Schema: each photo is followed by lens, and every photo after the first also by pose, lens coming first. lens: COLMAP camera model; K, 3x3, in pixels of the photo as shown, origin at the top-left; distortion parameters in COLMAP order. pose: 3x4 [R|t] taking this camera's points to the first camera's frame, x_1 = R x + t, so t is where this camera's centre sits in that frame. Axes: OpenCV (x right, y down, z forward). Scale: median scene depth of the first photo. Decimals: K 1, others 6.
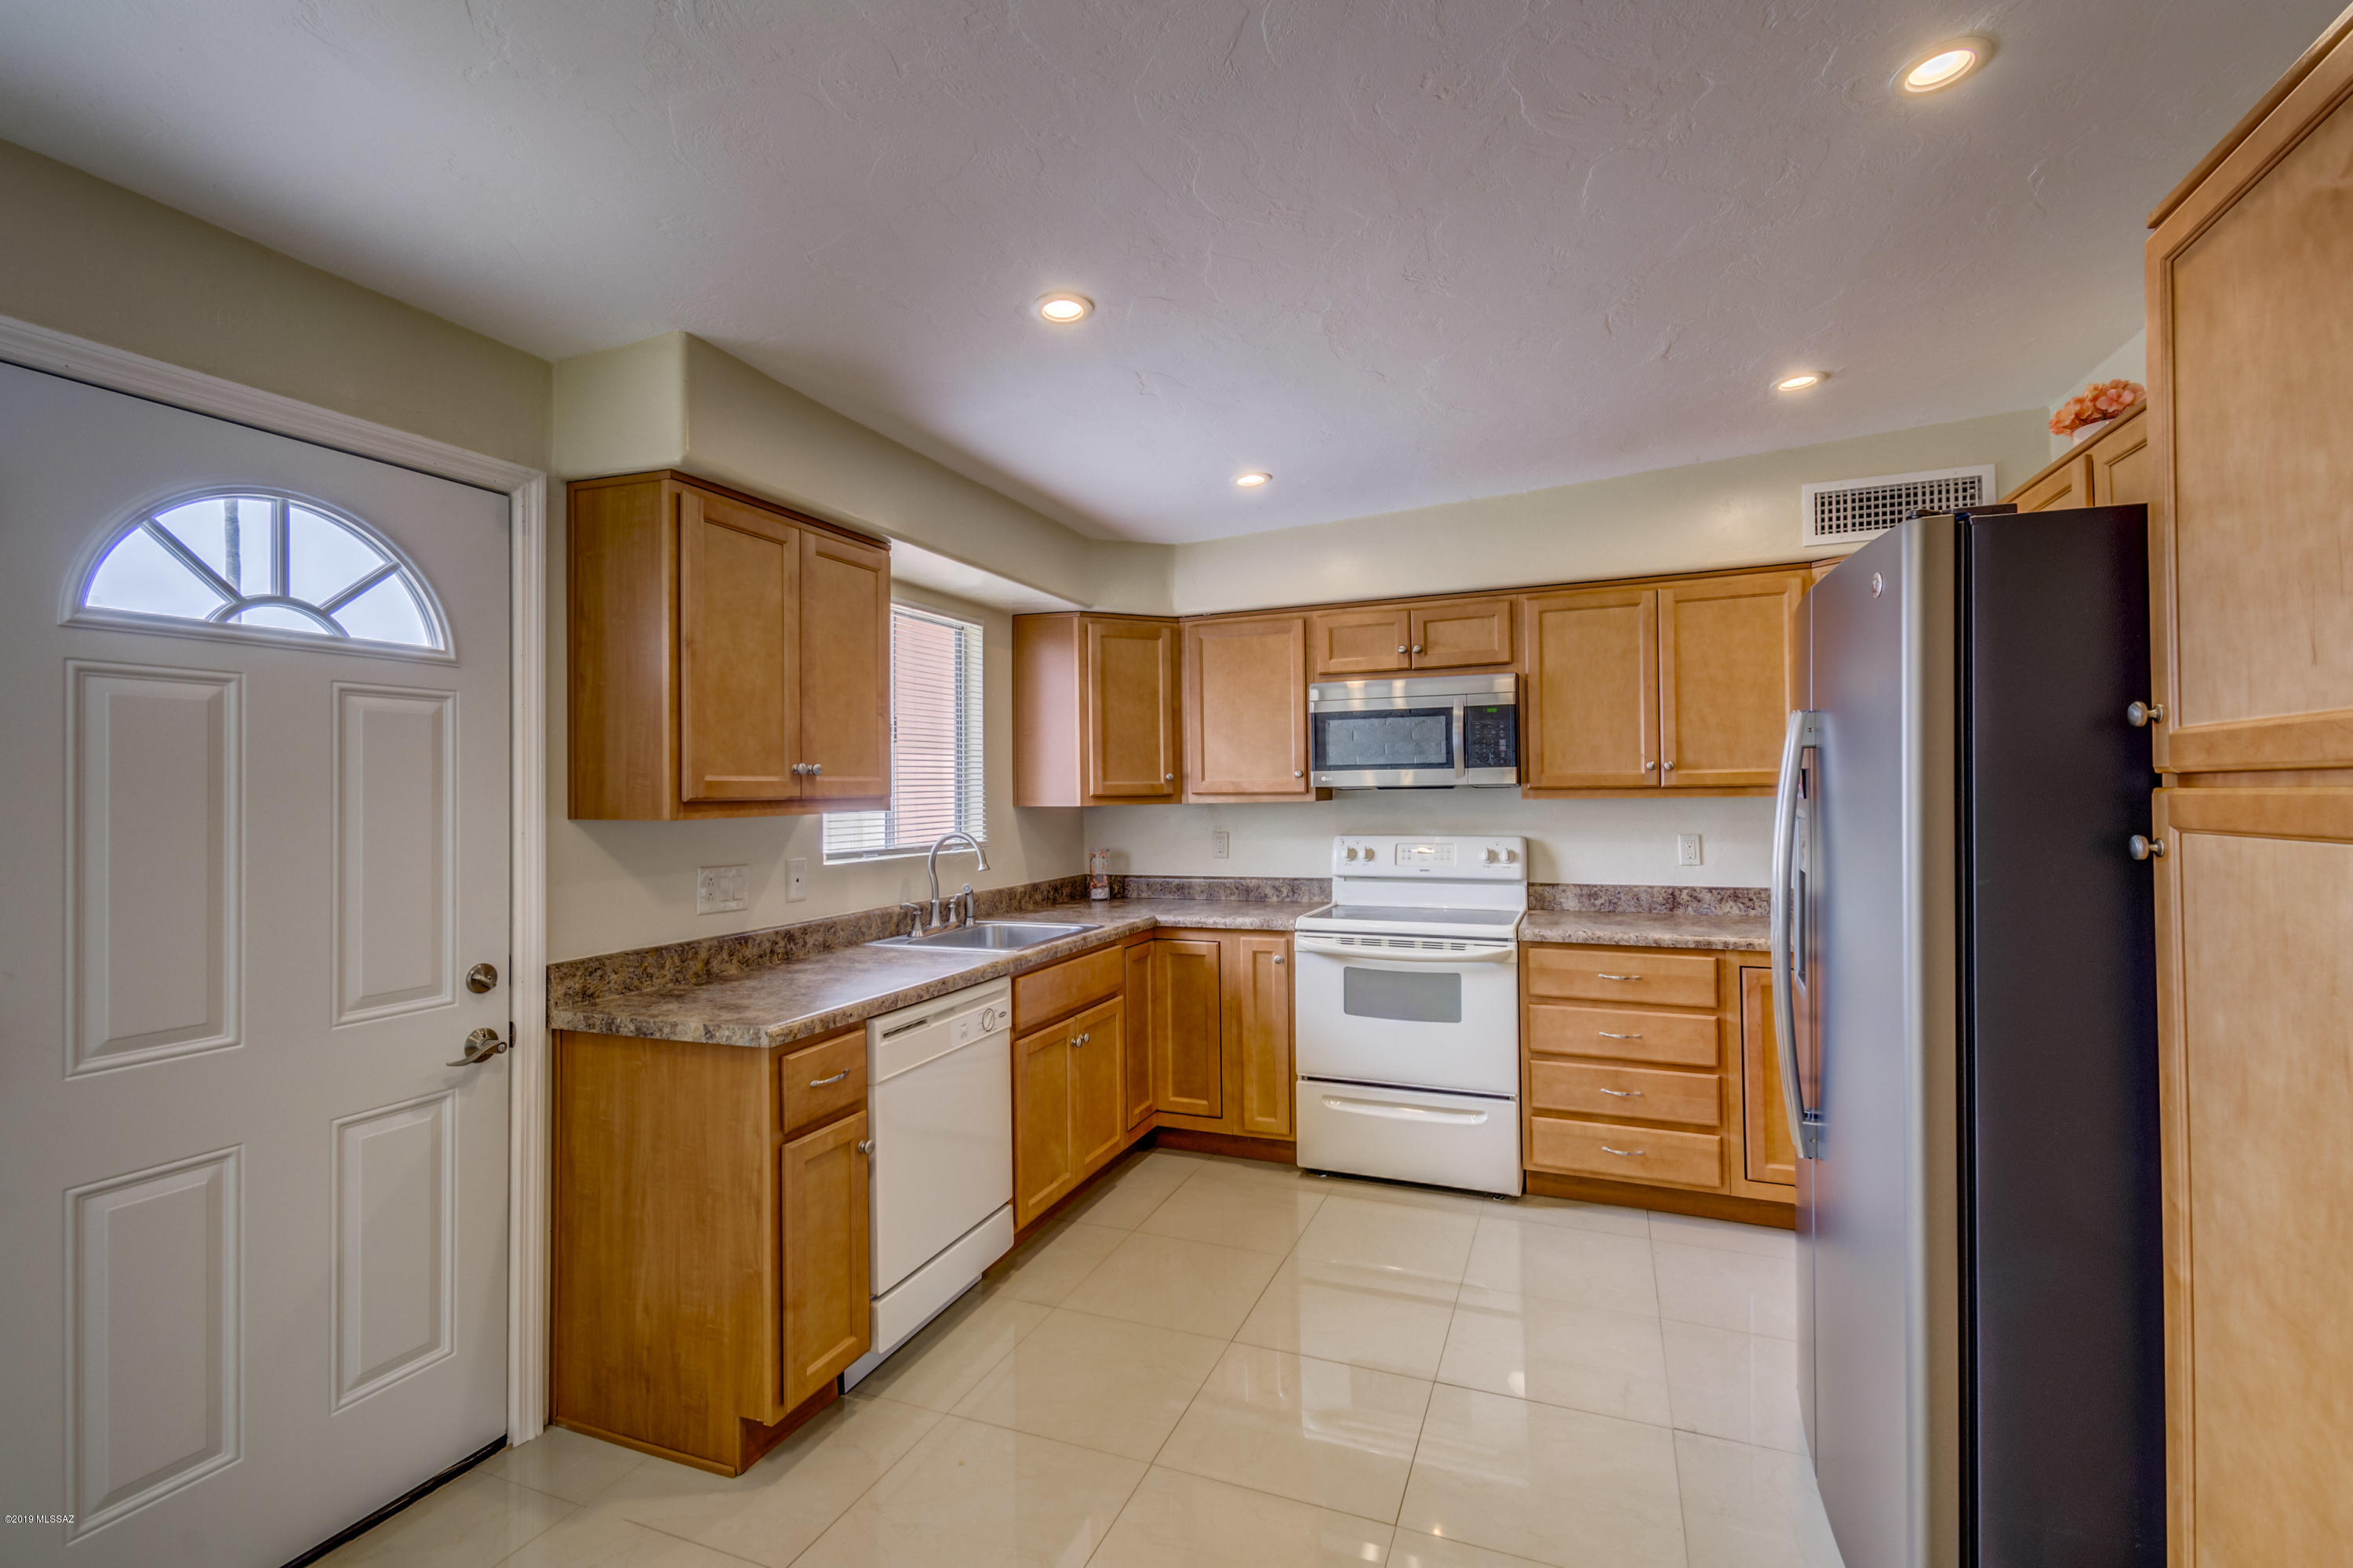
lens RADIAL K [[1037.3, 0, 1209.5], [0, 1037.3, 775.8], [0, 0, 1]] dist [0.019649, -0.007536]
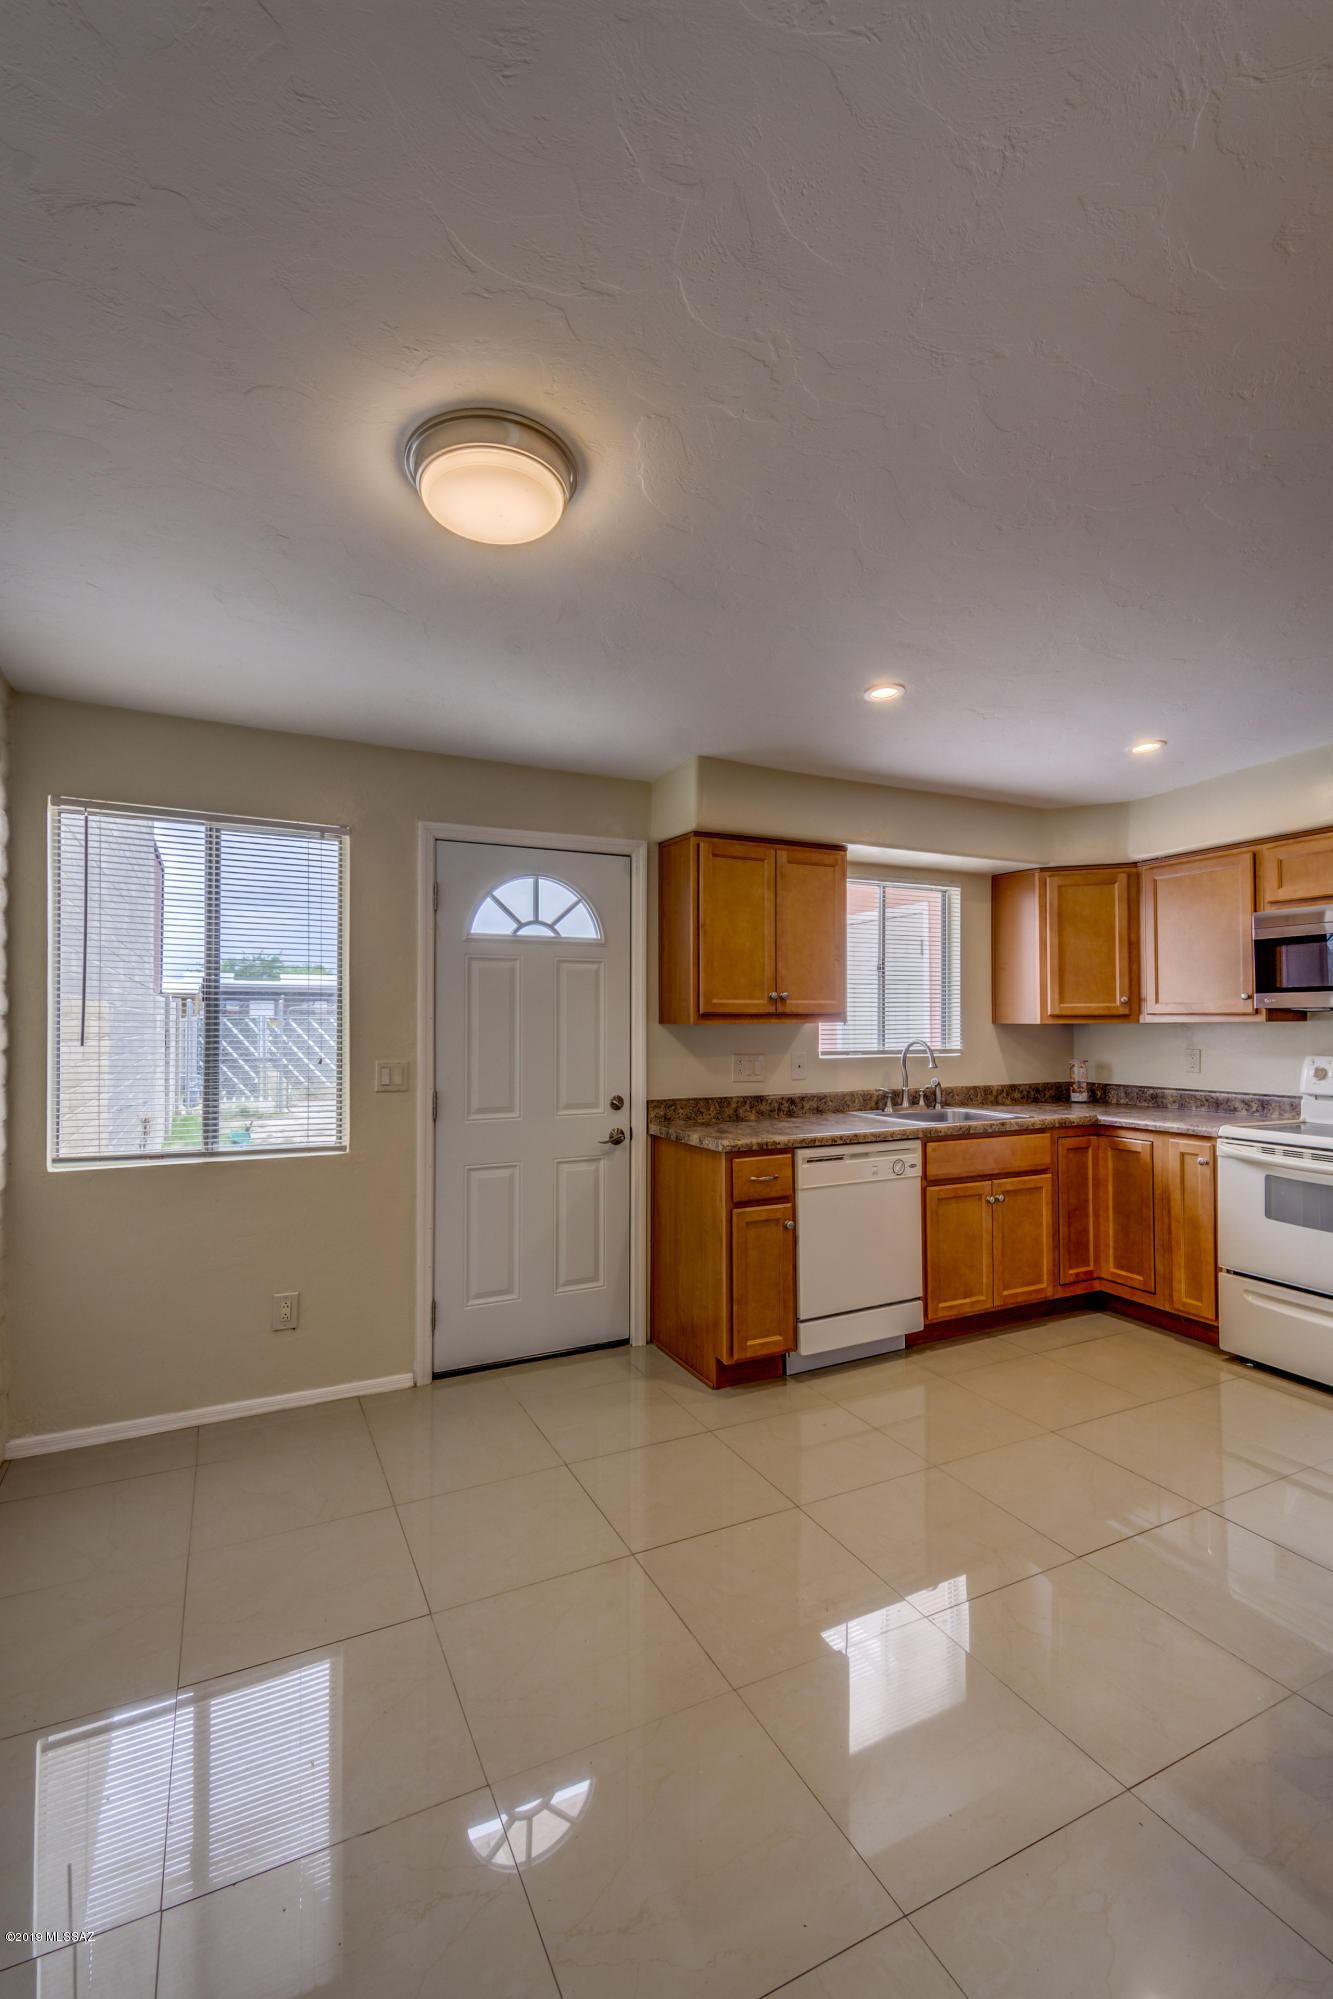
lens RADIAL K [[881.2, 0, 672.1], [0, 881.2, 994.7], [0, 0, 1]] dist [0.019649, -0.007536]
pose [[0.743275, -0.009587, -0.668917, 0.417939], [0.004364, 0.999946, -0.009483, 0.004435], [0.668971, 0.004130, 0.743277, -0.143839]]
